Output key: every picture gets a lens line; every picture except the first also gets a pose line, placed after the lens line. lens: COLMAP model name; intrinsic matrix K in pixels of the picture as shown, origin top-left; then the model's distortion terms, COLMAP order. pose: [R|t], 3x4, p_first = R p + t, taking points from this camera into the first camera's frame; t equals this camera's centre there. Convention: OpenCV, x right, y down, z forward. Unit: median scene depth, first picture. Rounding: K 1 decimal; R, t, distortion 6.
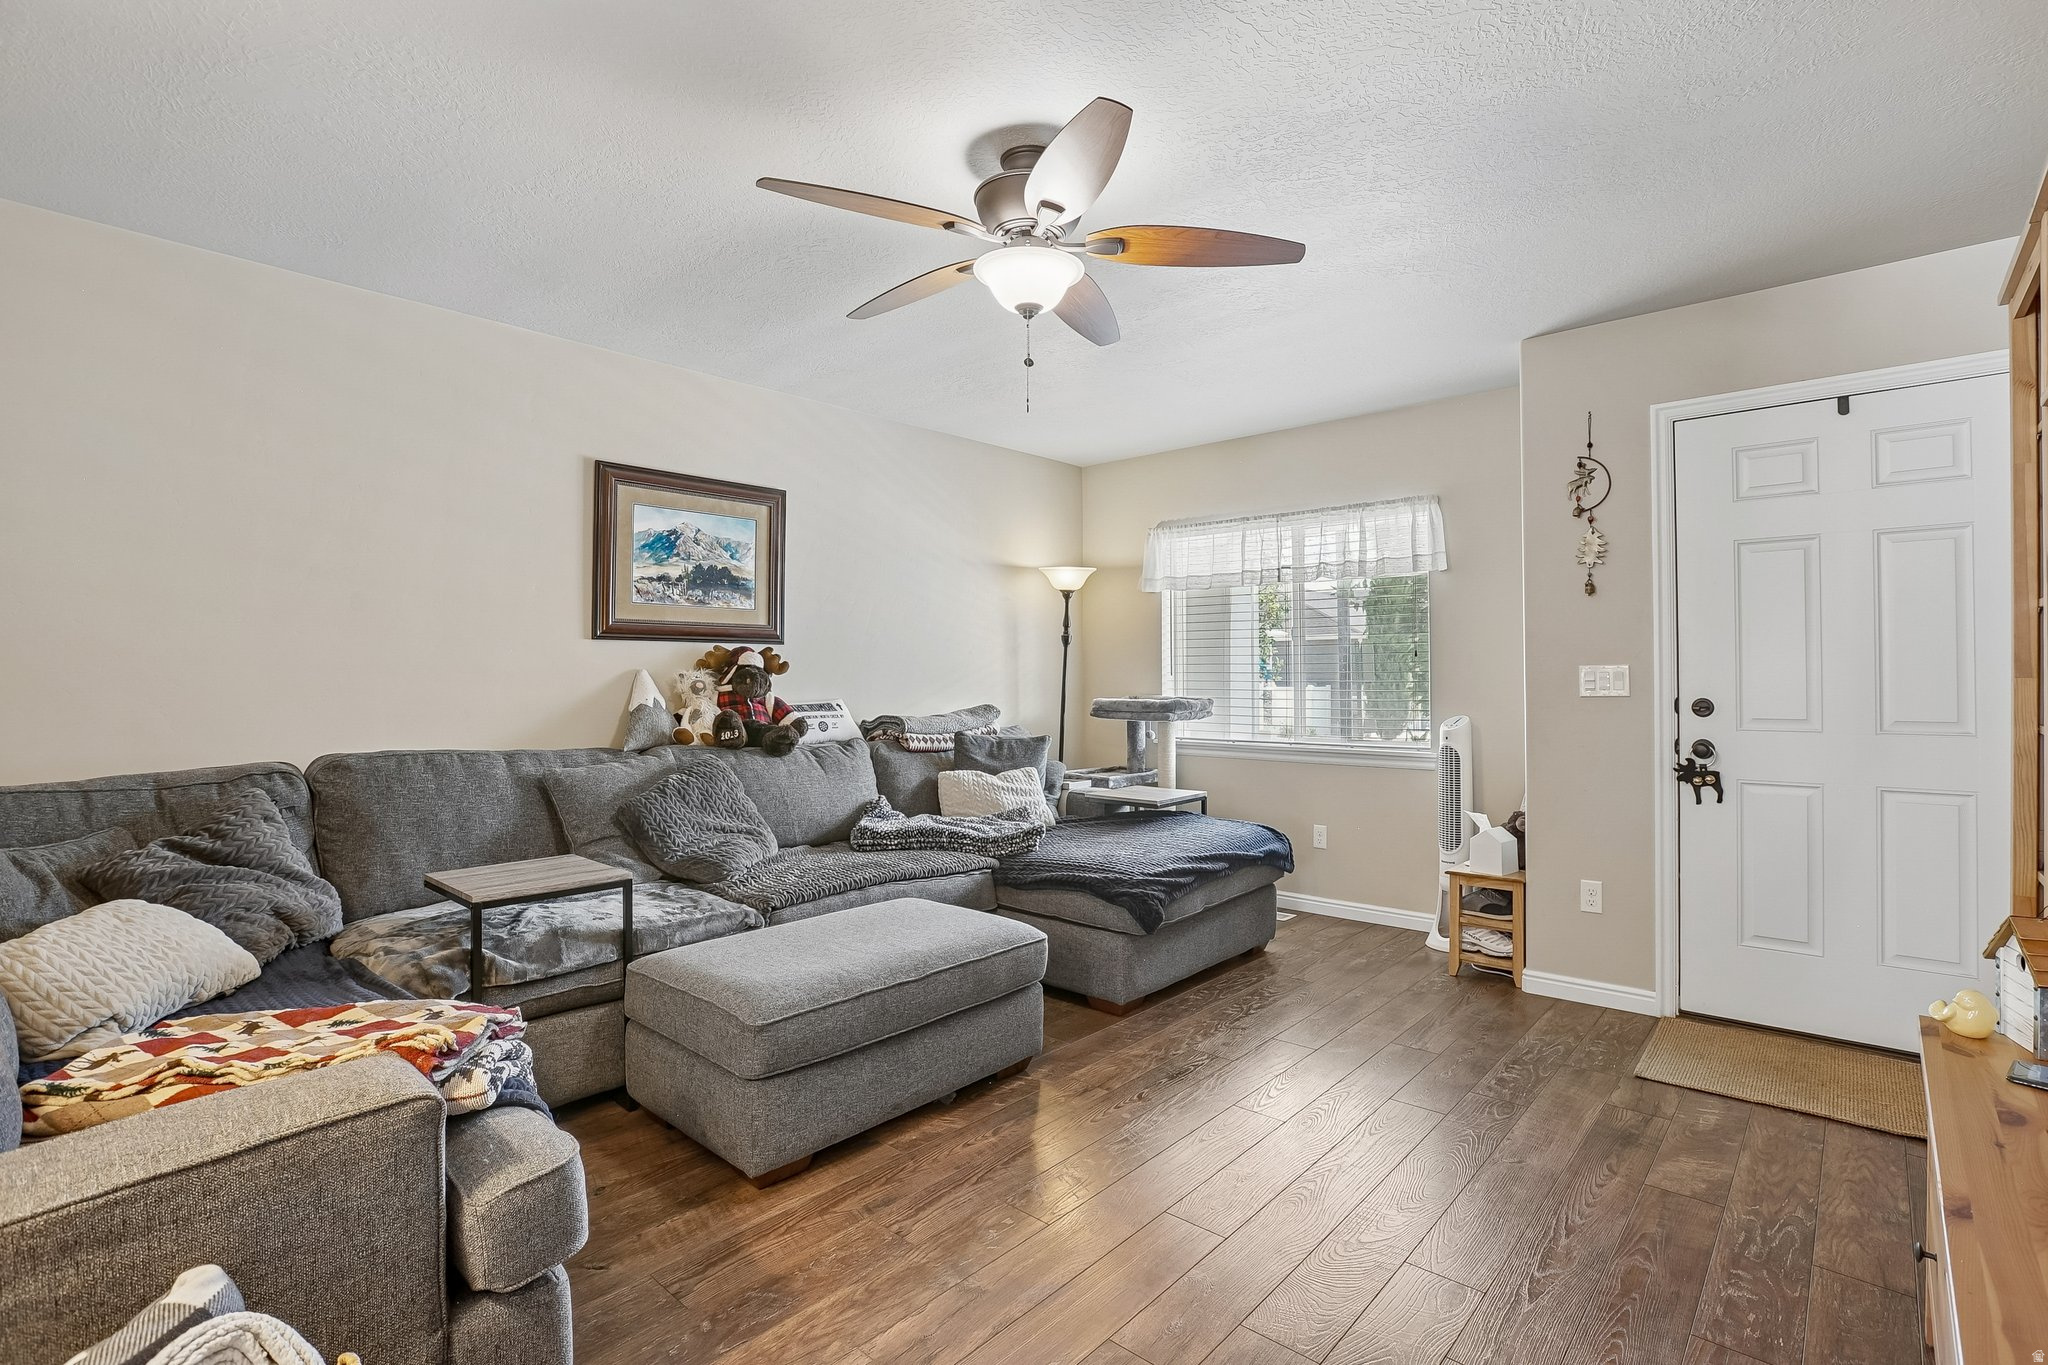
lens RADIAL K [[962.7, 0, 1030.6], [0, 962.7, 679.6], [0, 0, 1]] dist [-0.049592, 0.027220]
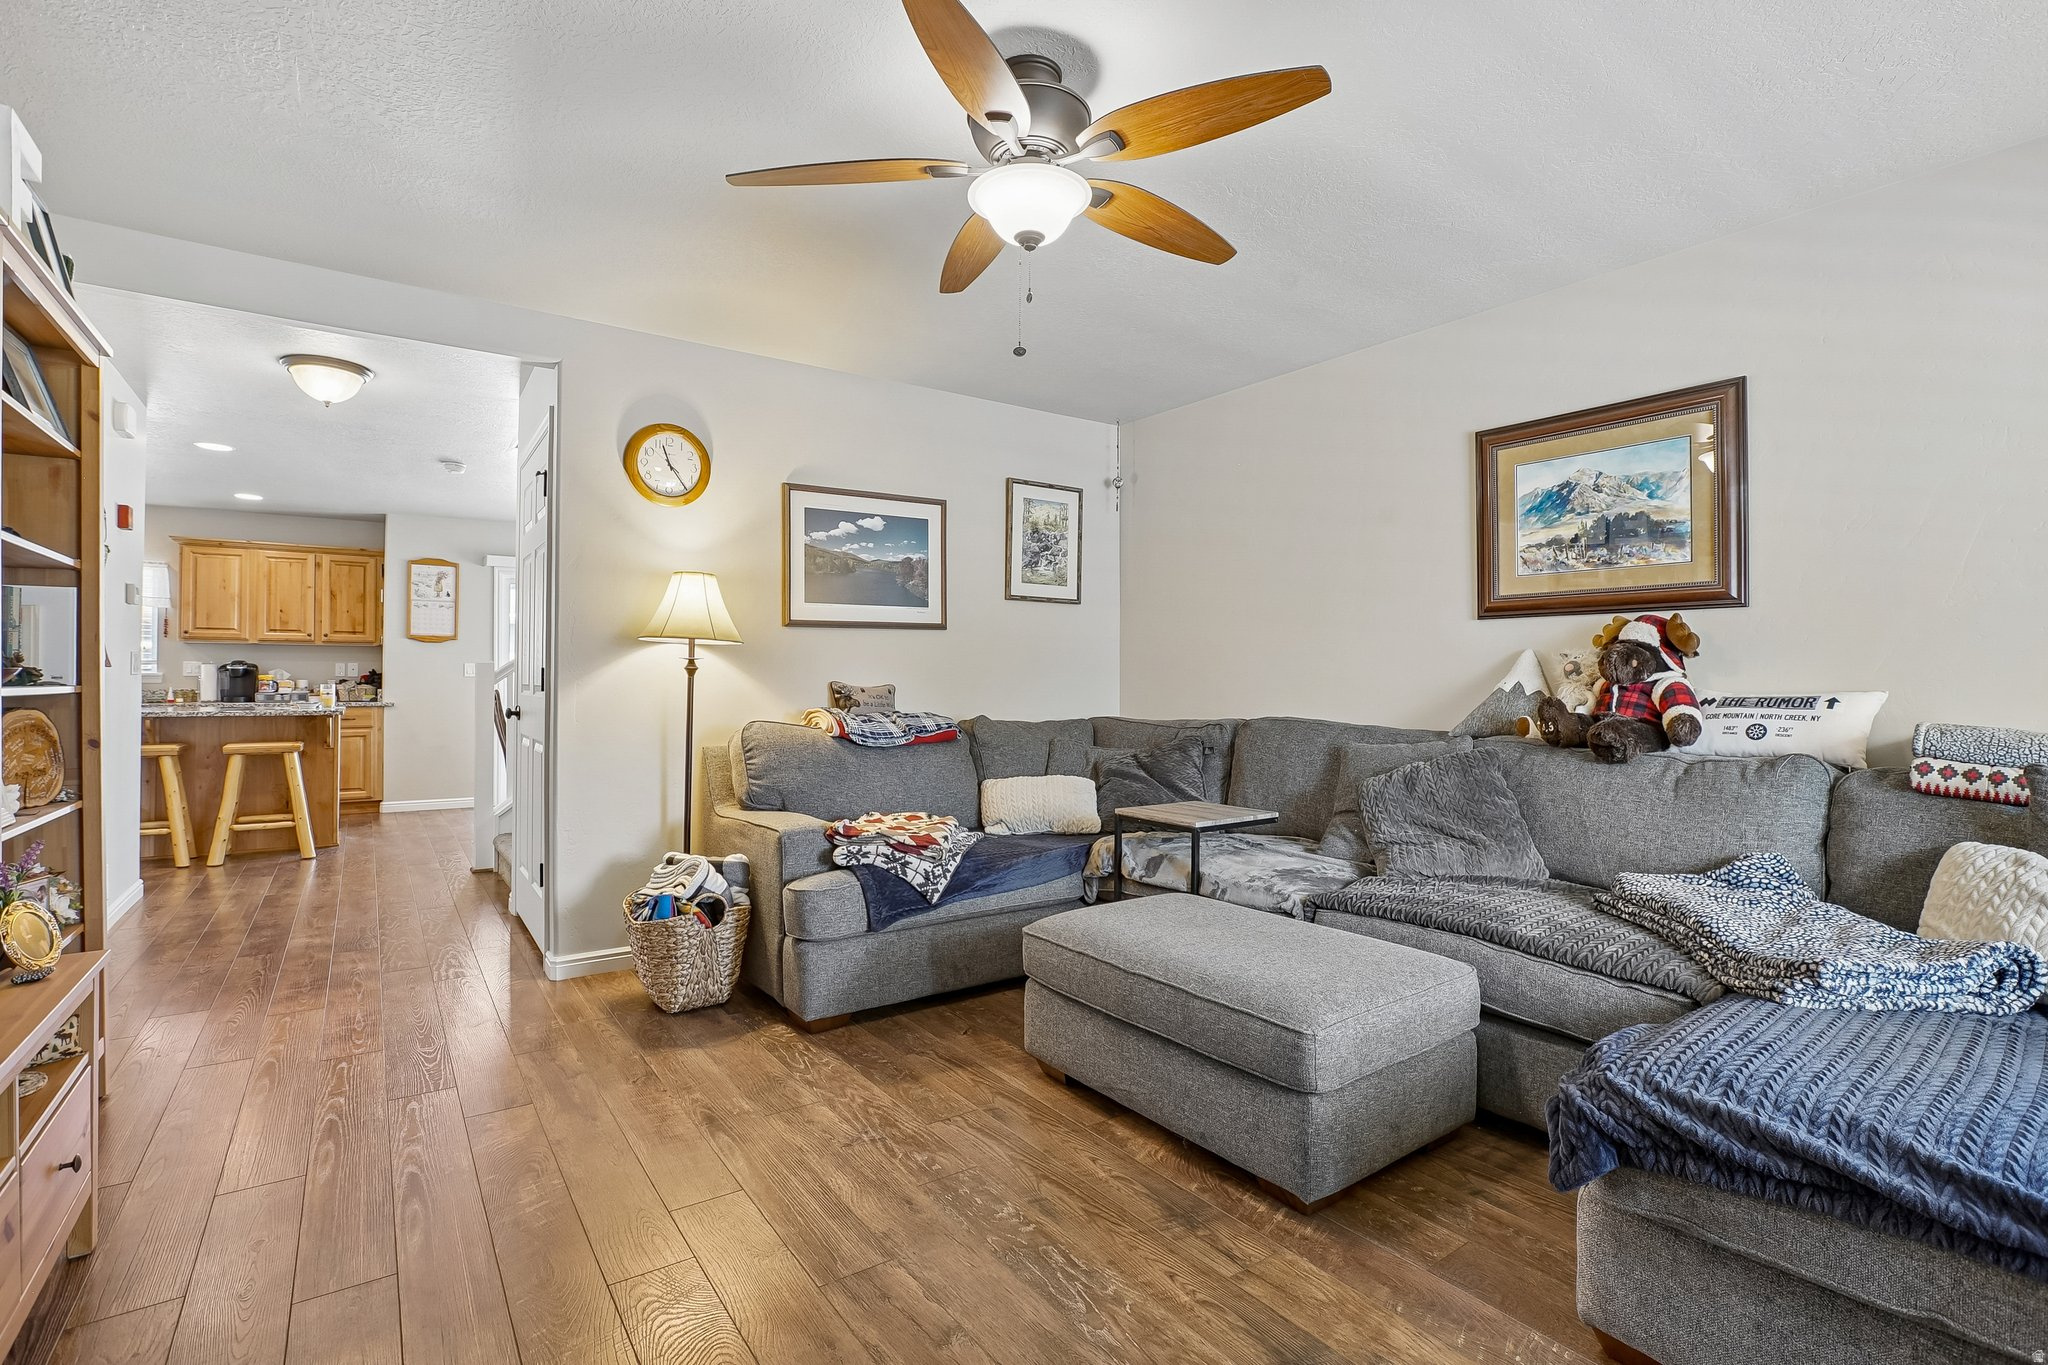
lens RADIAL K [[946.3, 0, 1028.4], [0, 946.3, 672.6], [0, 0, 1]] dist [-0.053015, 0.023138]
pose [[-0.204875, -0.002814, -0.978784, 0.525588], [-0.005460, 0.999984, -0.001732, 0.014557], [0.978773, 0.004990, -0.204887, 0.712591]]
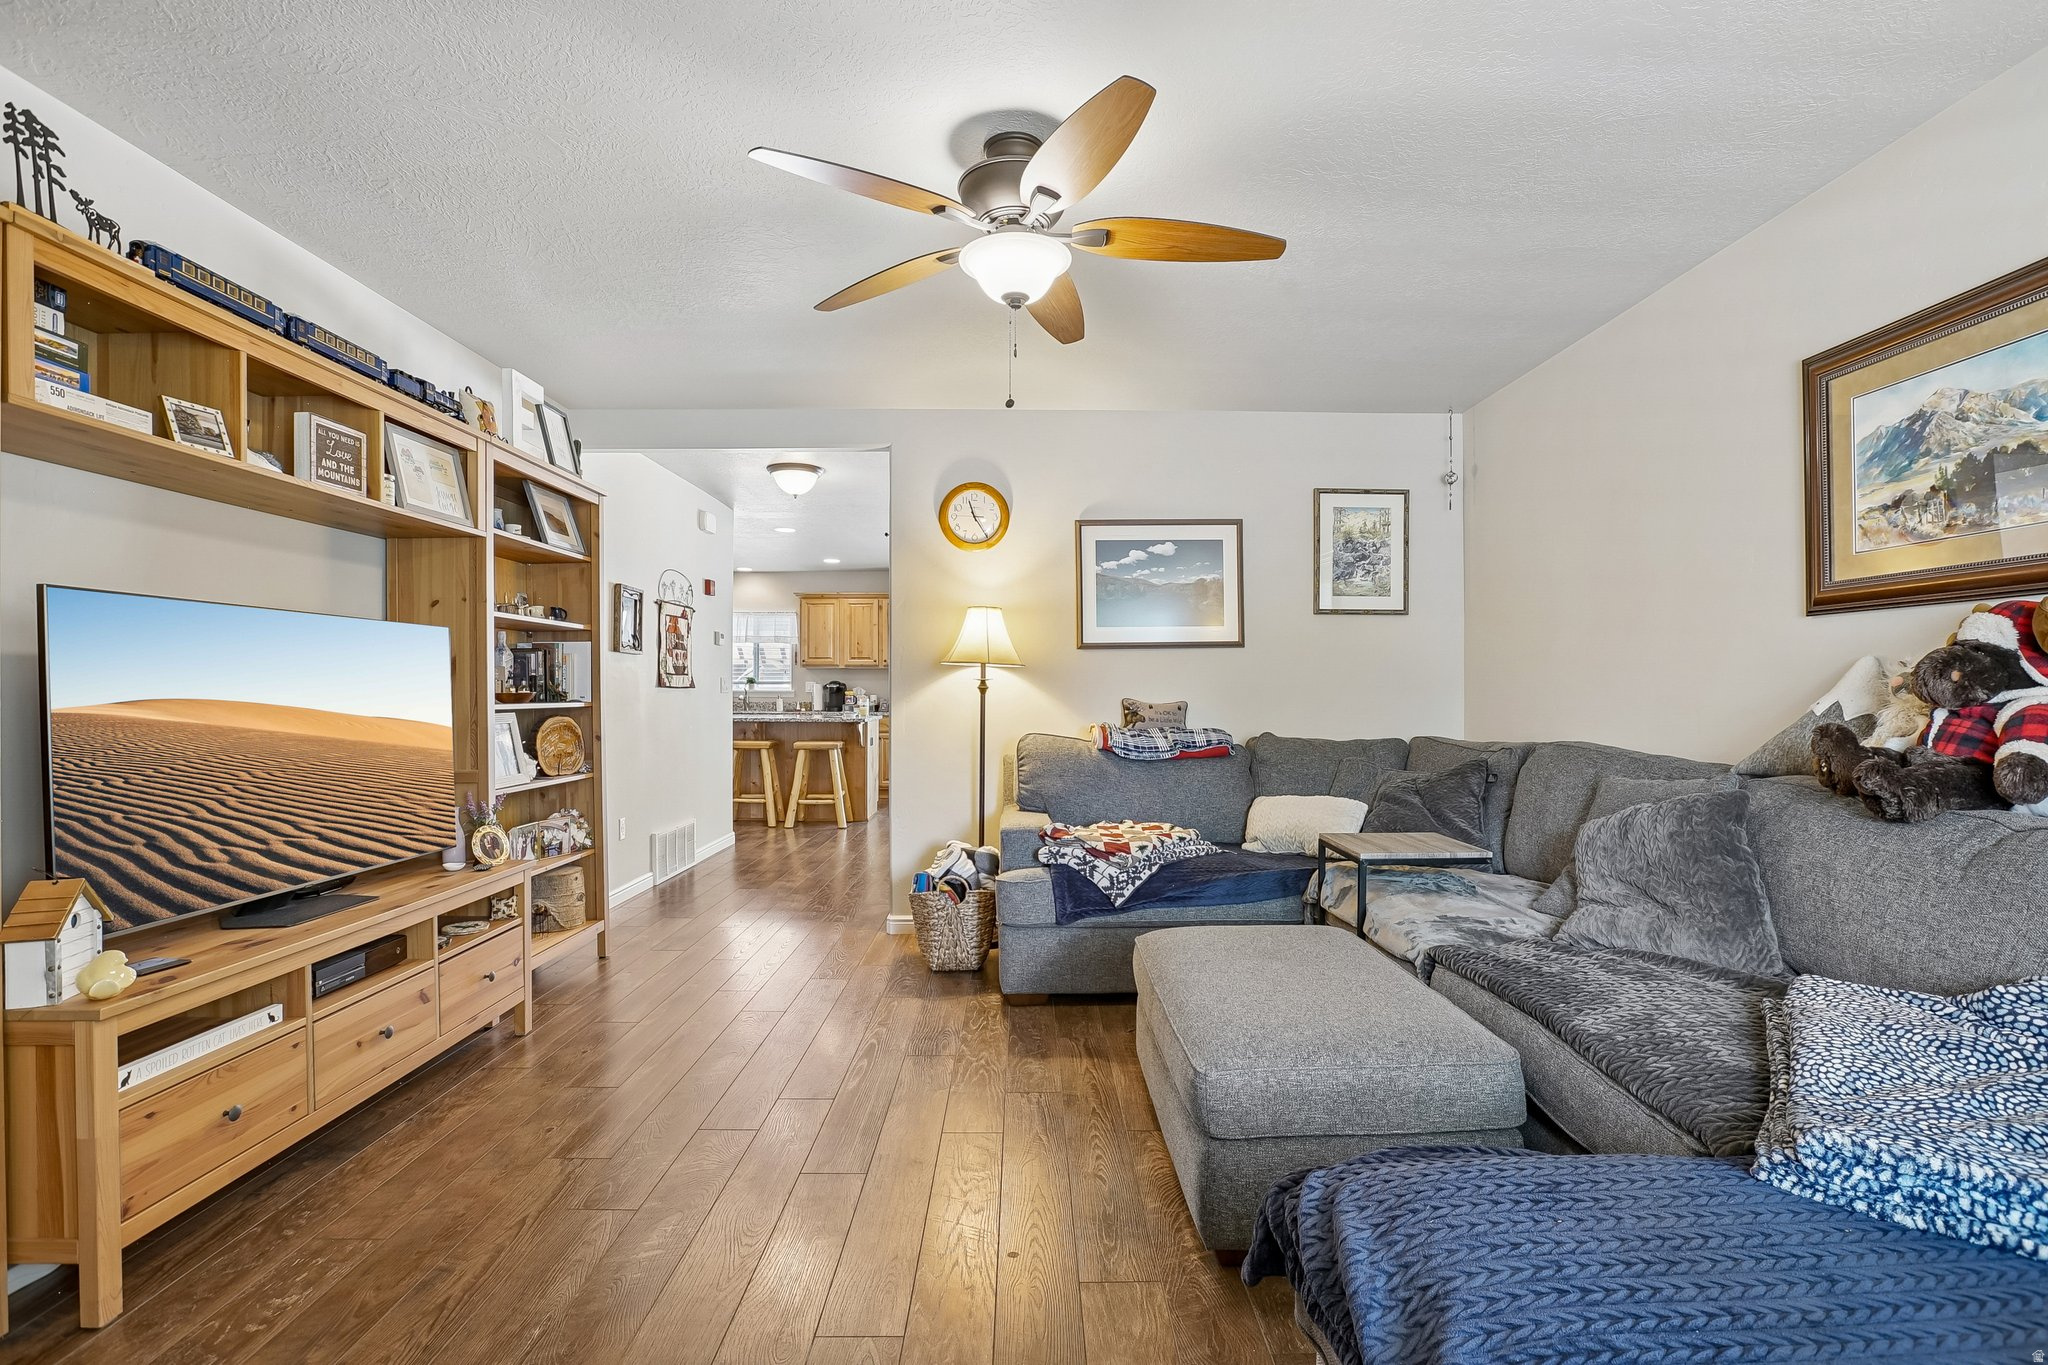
lens RADIAL K [[937.3, 0, 1067.0], [0, 937.3, 697.3], [0, 0, 1]] dist [-0.049064, 0.022366]
pose [[-0.714782, 0.008447, -0.699297, 0.384091], [0.000075, 0.999928, 0.012002, 0.008951], [0.699348, 0.008527, -0.714731, 1.044515]]
